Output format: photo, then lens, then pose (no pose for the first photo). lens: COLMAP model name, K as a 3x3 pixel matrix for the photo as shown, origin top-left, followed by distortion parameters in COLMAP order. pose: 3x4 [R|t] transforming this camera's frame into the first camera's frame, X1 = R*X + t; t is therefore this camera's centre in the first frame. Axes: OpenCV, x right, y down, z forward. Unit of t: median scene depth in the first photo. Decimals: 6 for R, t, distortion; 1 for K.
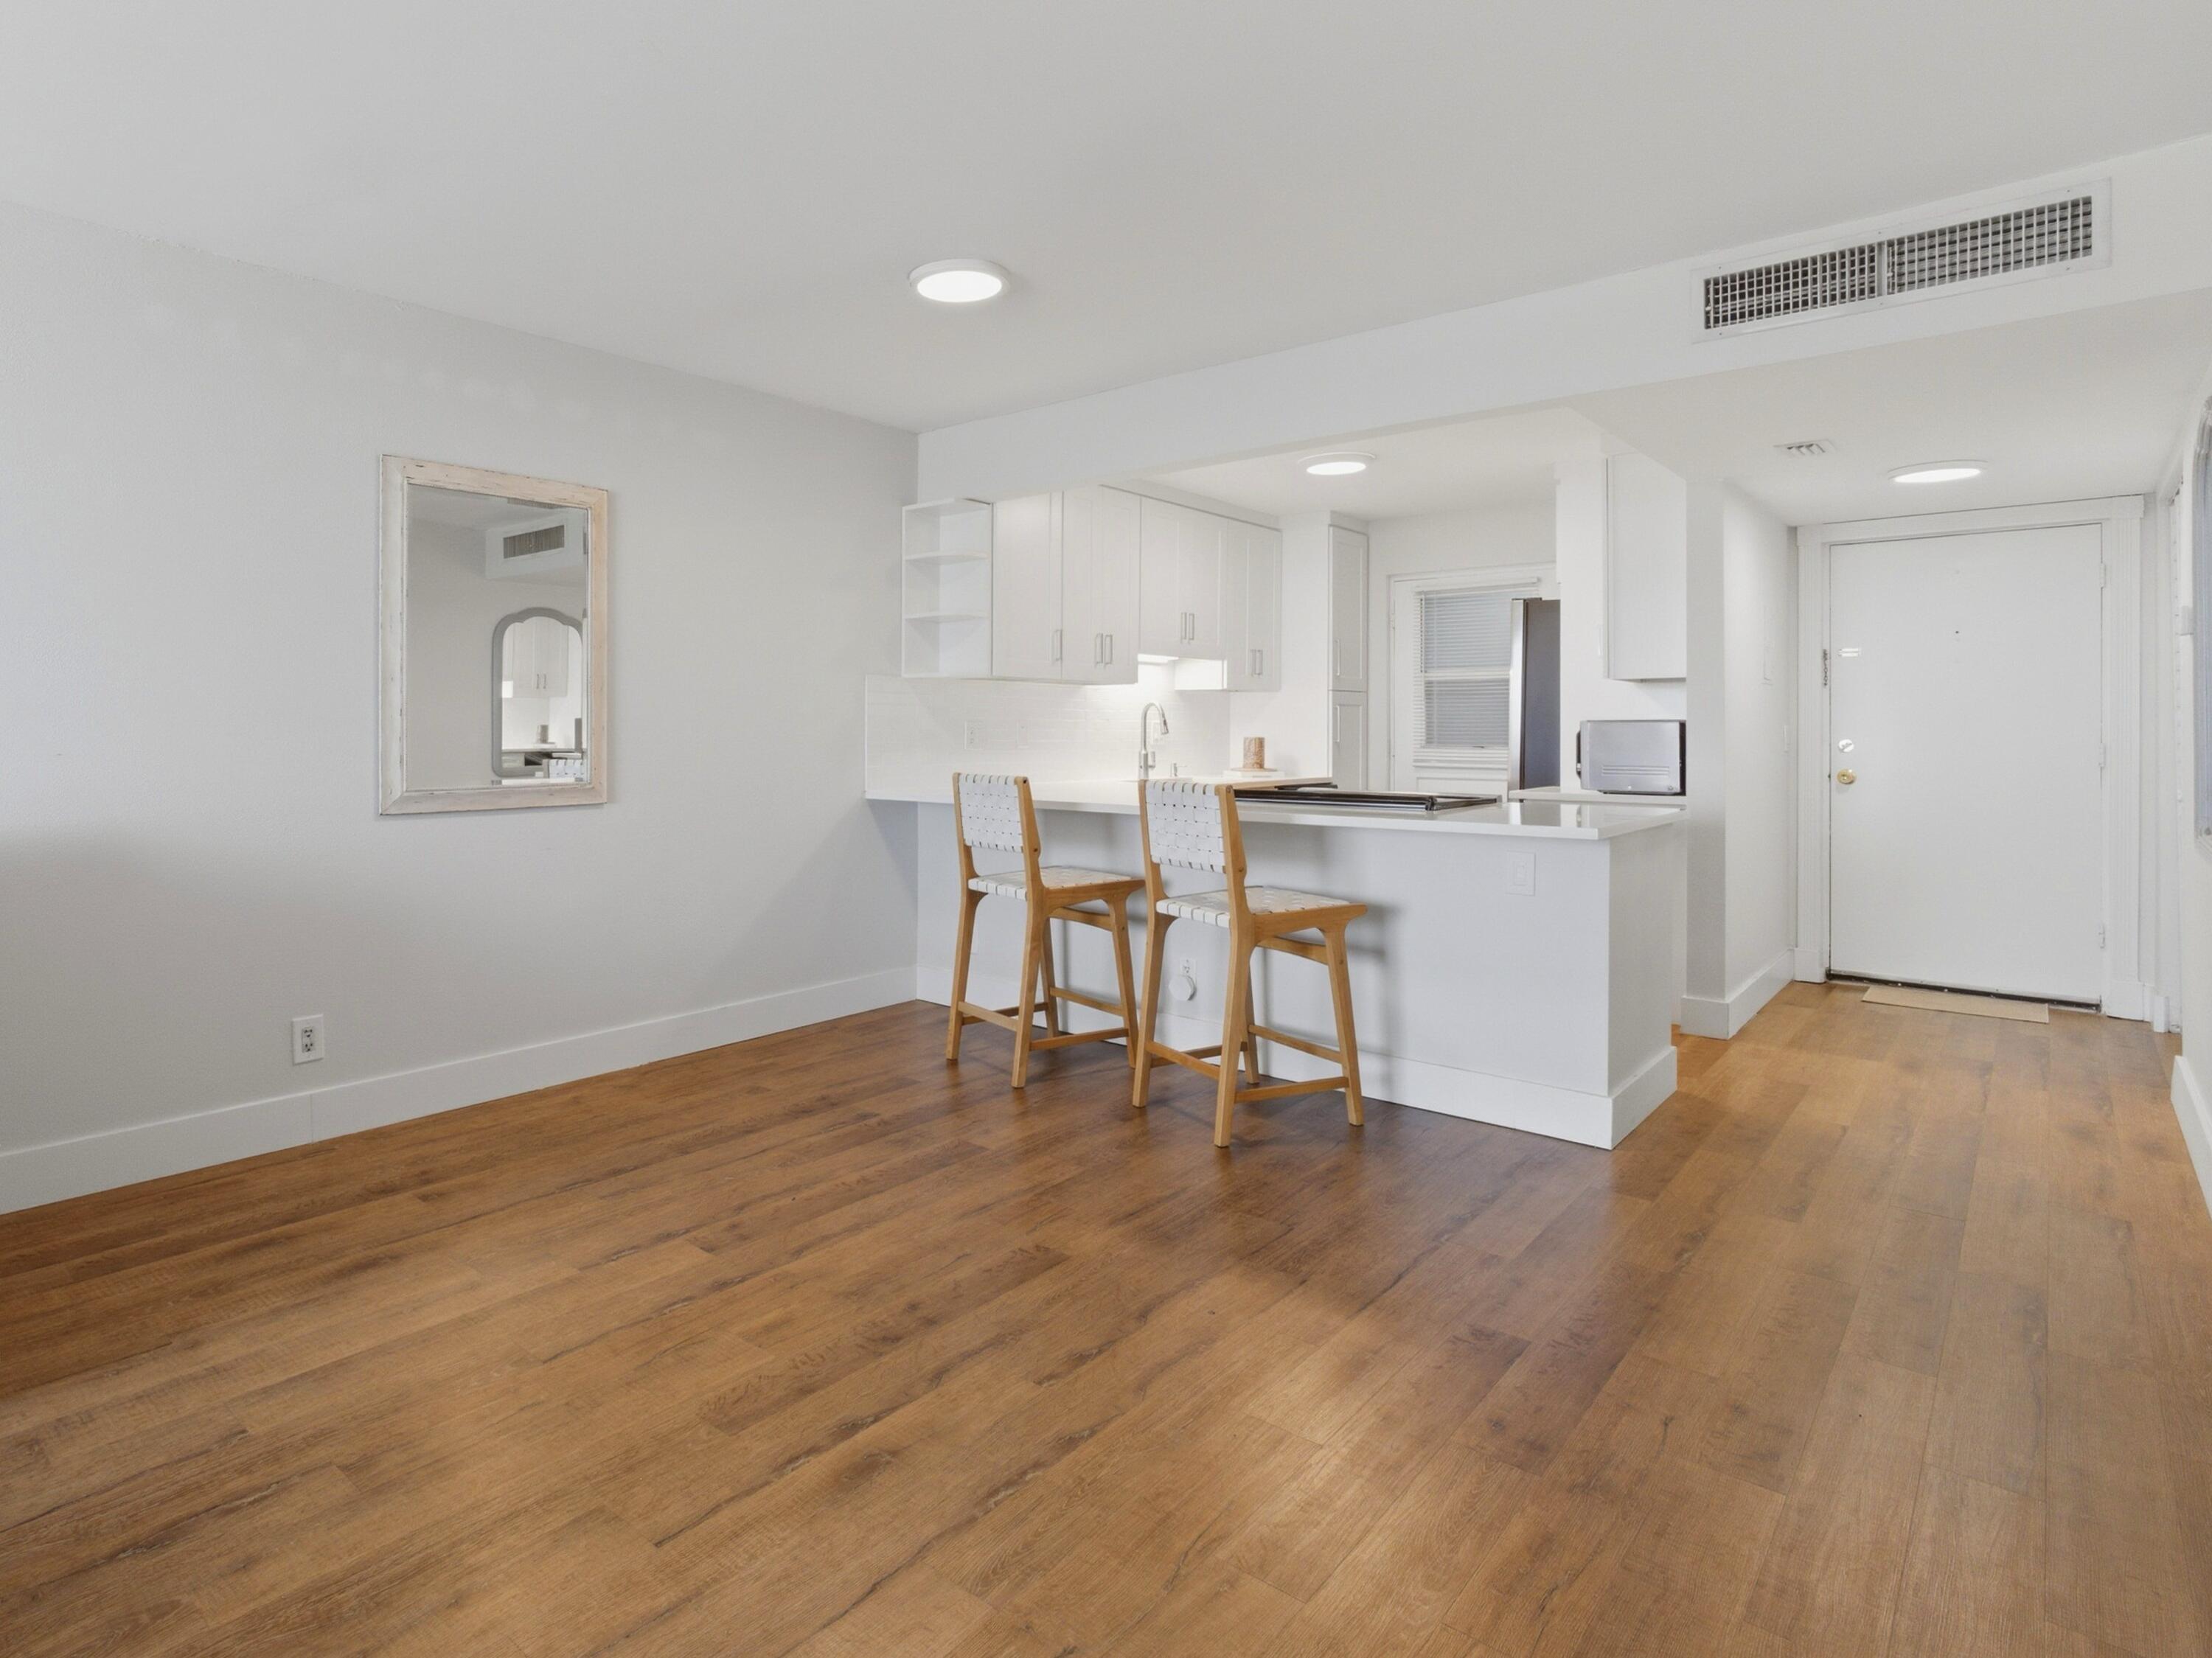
lens RADIAL K [[1183.7, 0, 919.1], [0, 1183.7, 728.1], [0, 0, 1]] dist [-0.023192, 0.005528]
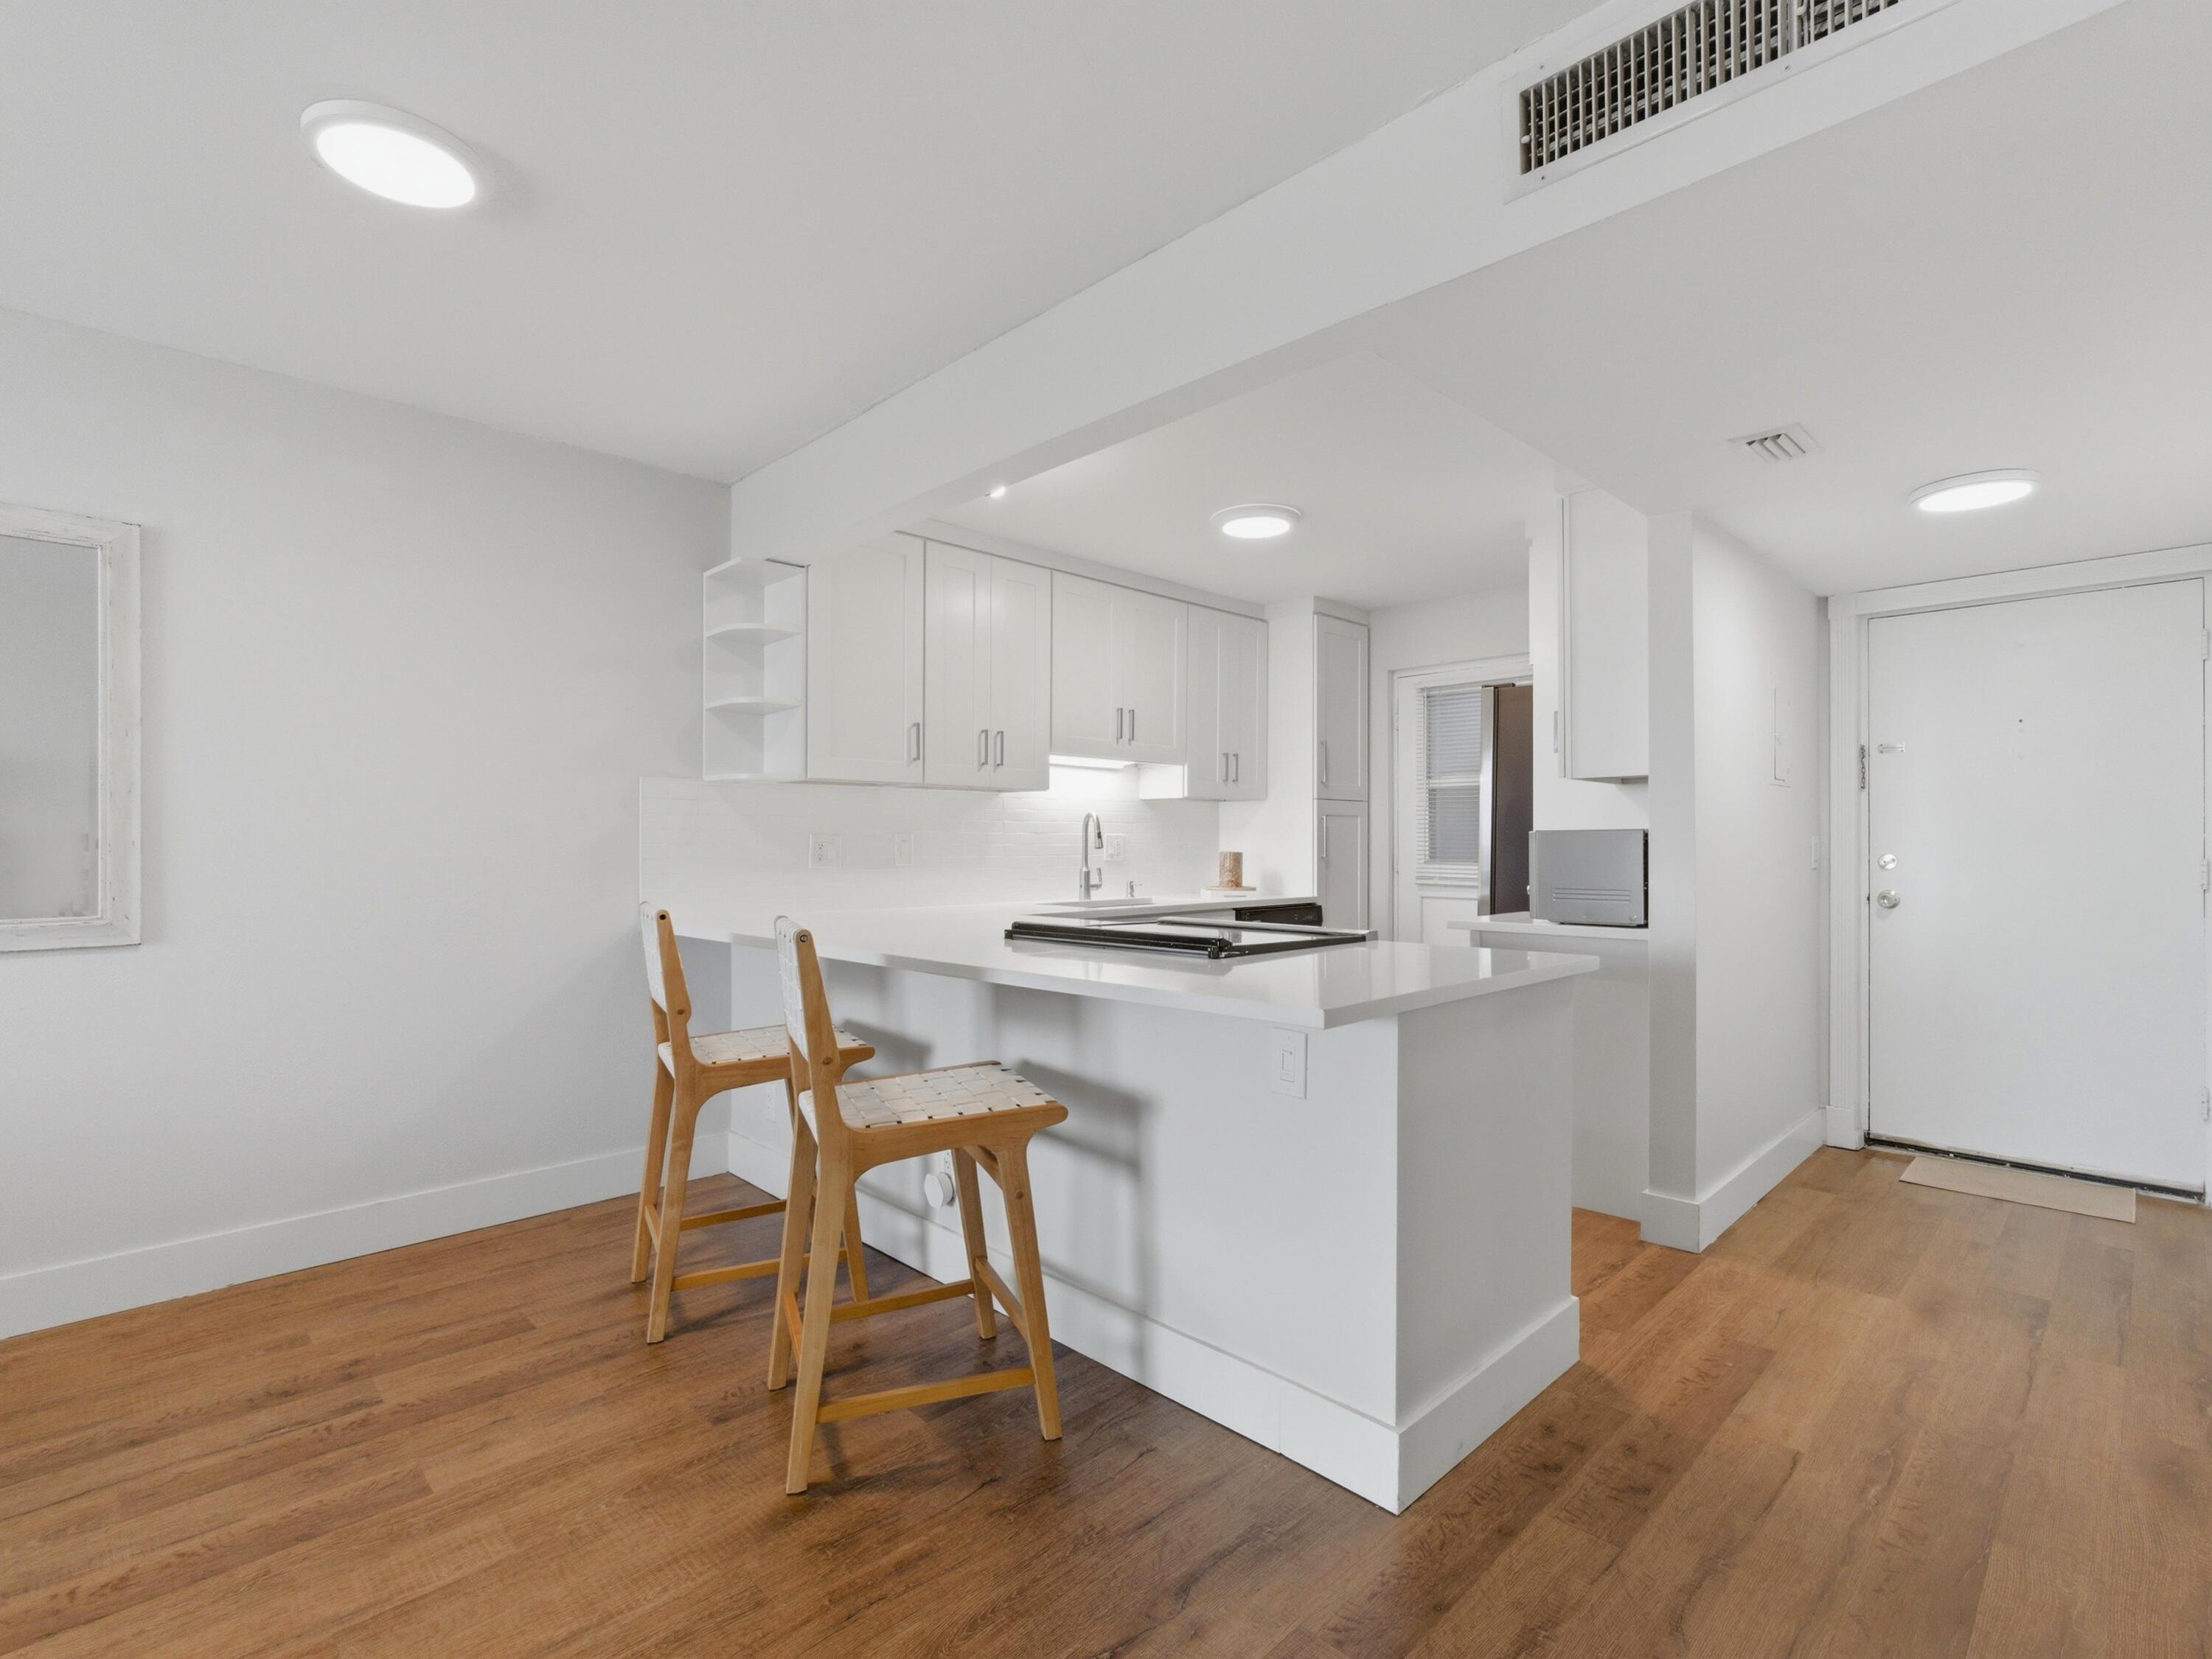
lens RADIAL K [[1043.8, 0, 1129.6], [0, 1043.8, 841.6], [0, 0, 1]] dist [-0.022426, 0.008015]
pose [[0.999887, -0.001293, -0.014962, 0.381000], [0.001285, 0.999999, -0.000576, 0.000562], [0.014962, 0.000556, 0.999888, 0.372266]]
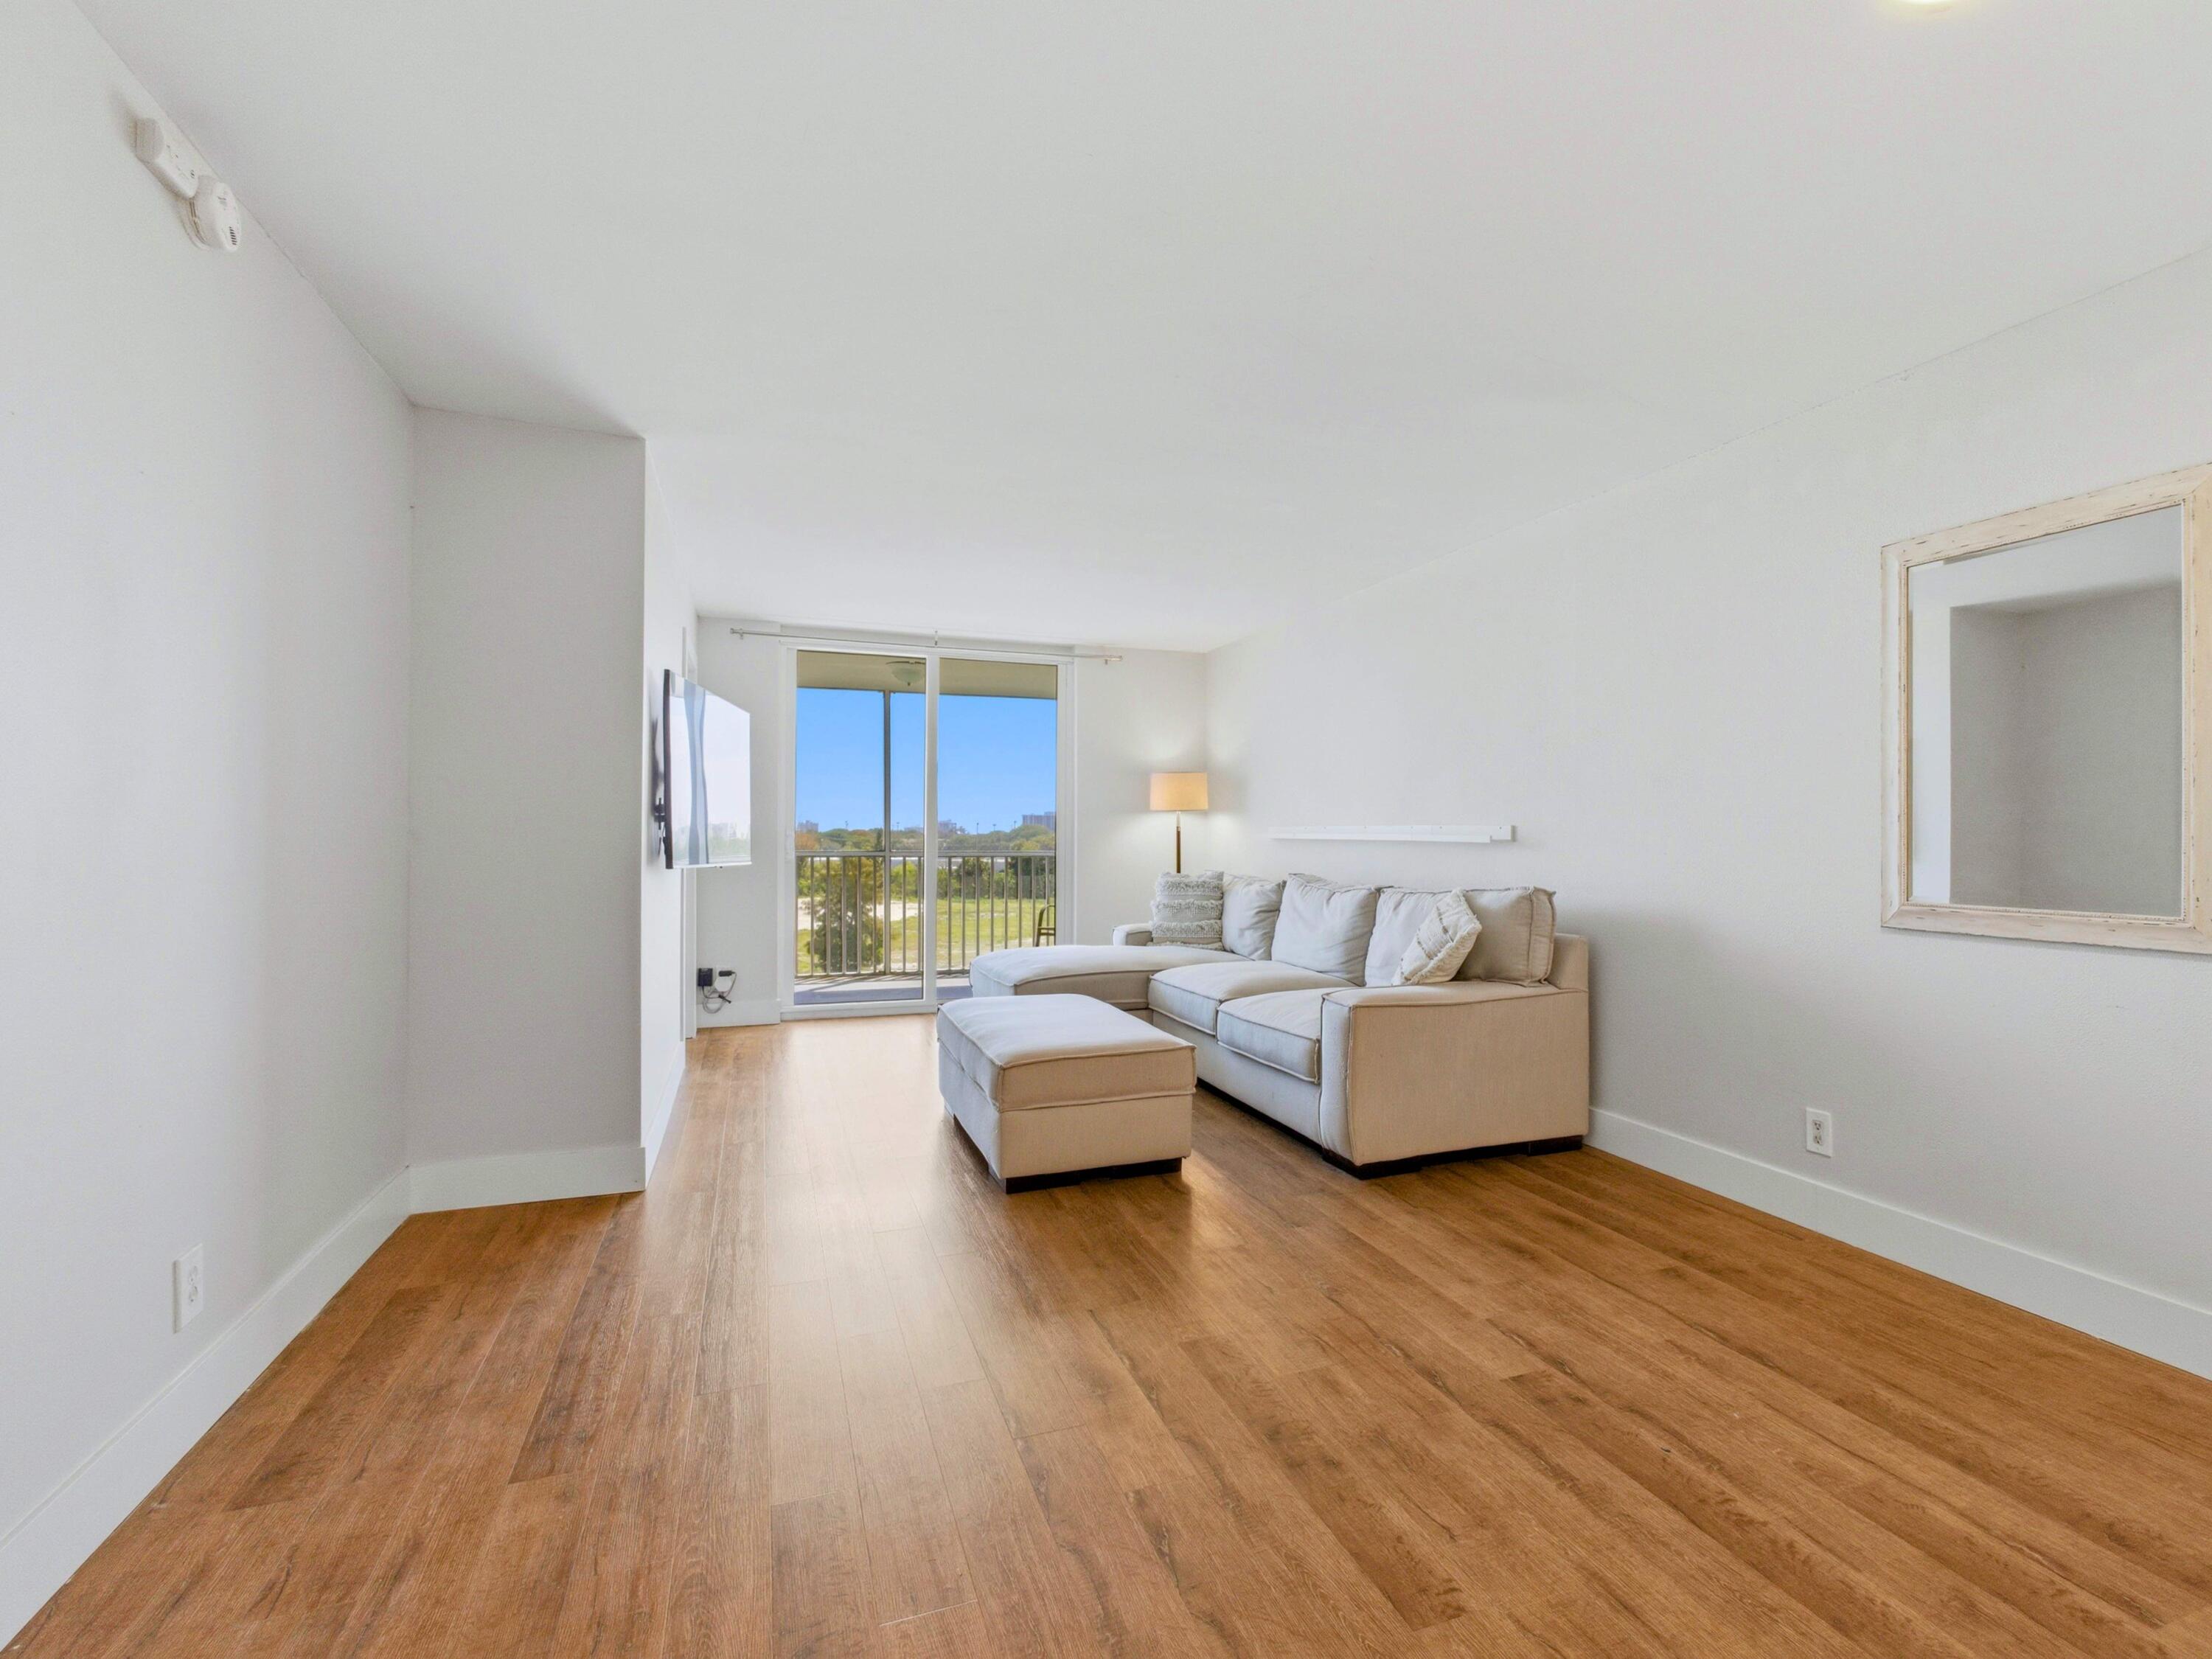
lens RADIAL K [[1069.2, 0, 1218.3], [0, 1069.2, 835.8], [0, 0, 1]] dist [-0.019889, 0.008957]
pose [[-0.391556, -0.001649, -0.920153, 0.478122], [-0.004069, 0.999992, -0.000061, 0.003038], [0.920145, 0.003720, -0.391560, 0.751054]]
